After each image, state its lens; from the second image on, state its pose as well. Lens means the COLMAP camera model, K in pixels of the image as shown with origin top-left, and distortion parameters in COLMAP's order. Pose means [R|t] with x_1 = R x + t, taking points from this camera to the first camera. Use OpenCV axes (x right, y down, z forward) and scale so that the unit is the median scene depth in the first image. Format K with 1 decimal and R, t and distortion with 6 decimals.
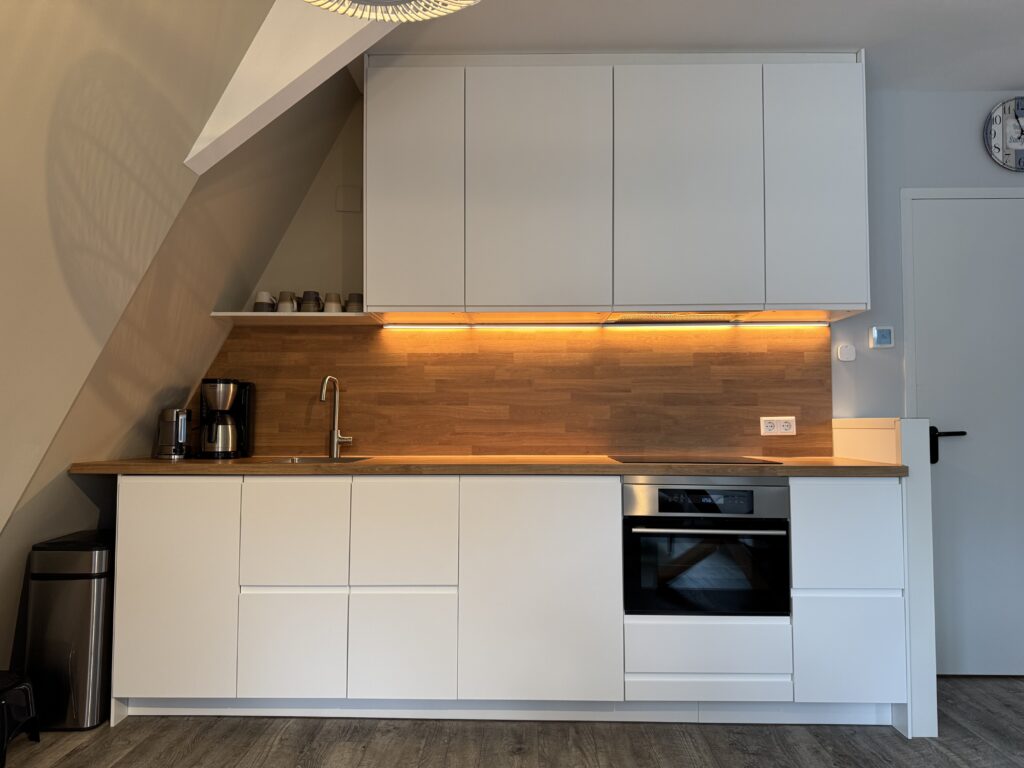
lens RADIAL K [[689.6, 0, 505.5], [0, 689.6, 386.9], [0, 0, 1]] dist [0.040496, -0.032341]
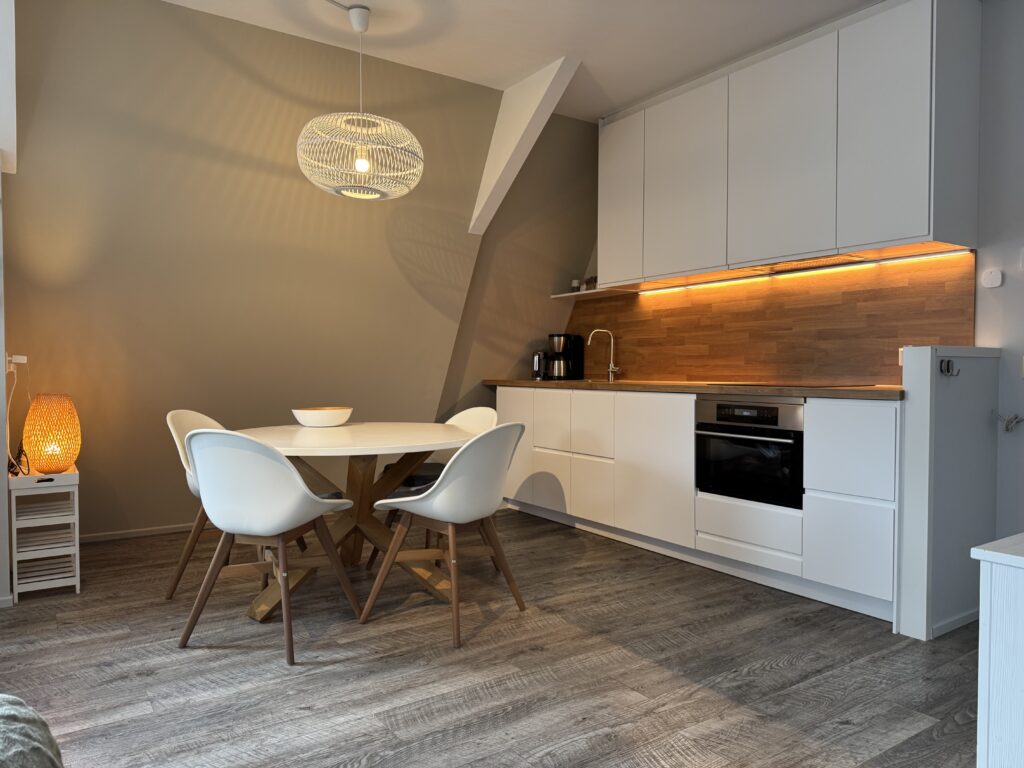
lens RADIAL K [[689.6, 0, 521.1], [0, 689.6, 383.0], [0, 0, 1]] dist [0.040496, -0.032341]
pose [[0.594320, 0.016386, -0.804062, 0.869839], [0.050230, 0.997084, 0.057447, 0.006355], [0.802659, -0.074530, 0.591764, -0.088109]]
